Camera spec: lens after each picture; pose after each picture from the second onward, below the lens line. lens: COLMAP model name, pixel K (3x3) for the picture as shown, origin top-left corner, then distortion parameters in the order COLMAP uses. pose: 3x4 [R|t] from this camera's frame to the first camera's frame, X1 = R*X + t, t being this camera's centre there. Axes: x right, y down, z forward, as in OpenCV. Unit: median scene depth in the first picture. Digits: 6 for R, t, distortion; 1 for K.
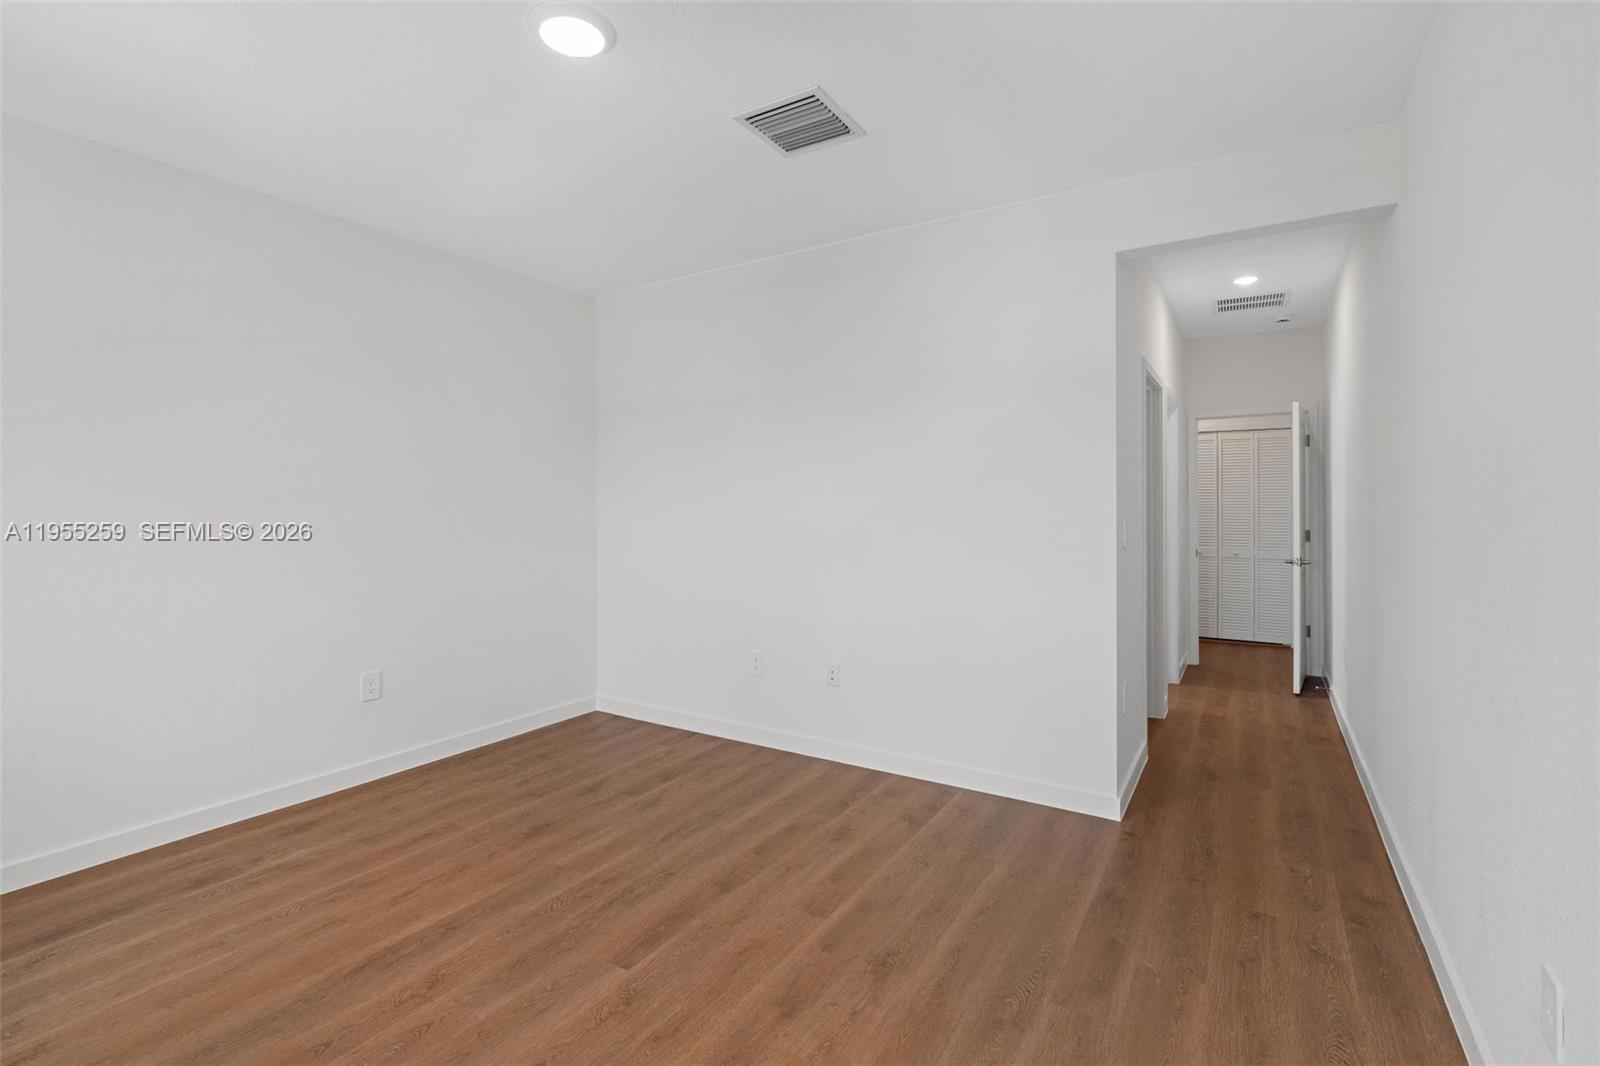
lens RADIAL K [[721.2, 0, 804.2], [0, 721.2, 521.1], [0, 0, 1]] dist [-0.001030, 0.000705]
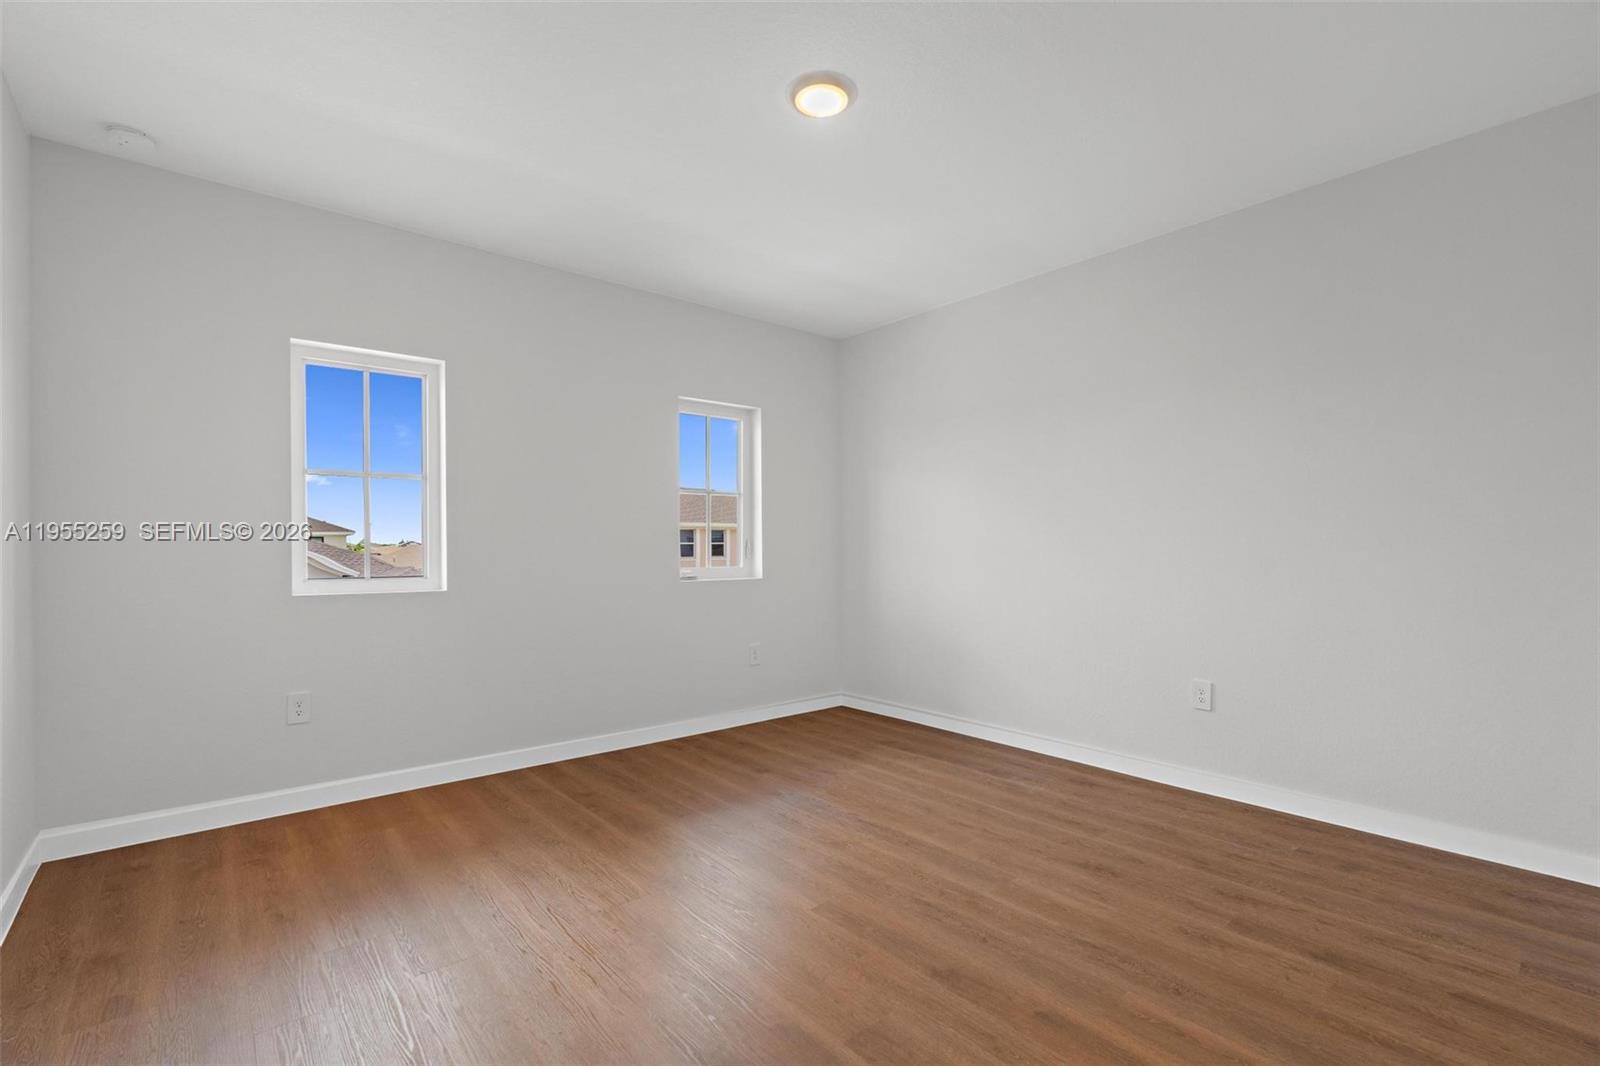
lens RADIAL K [[721.2, 0, 804.2], [0, 721.2, 542.4], [0, 0, 1]] dist [-0.001030, 0.000705]
pose [[-0.312526, -0.005450, -0.949894, 0.566745], [-0.009722, 0.999950, -0.002538, 0.034441], [0.949860, 0.008441, -0.312563, 0.906956]]
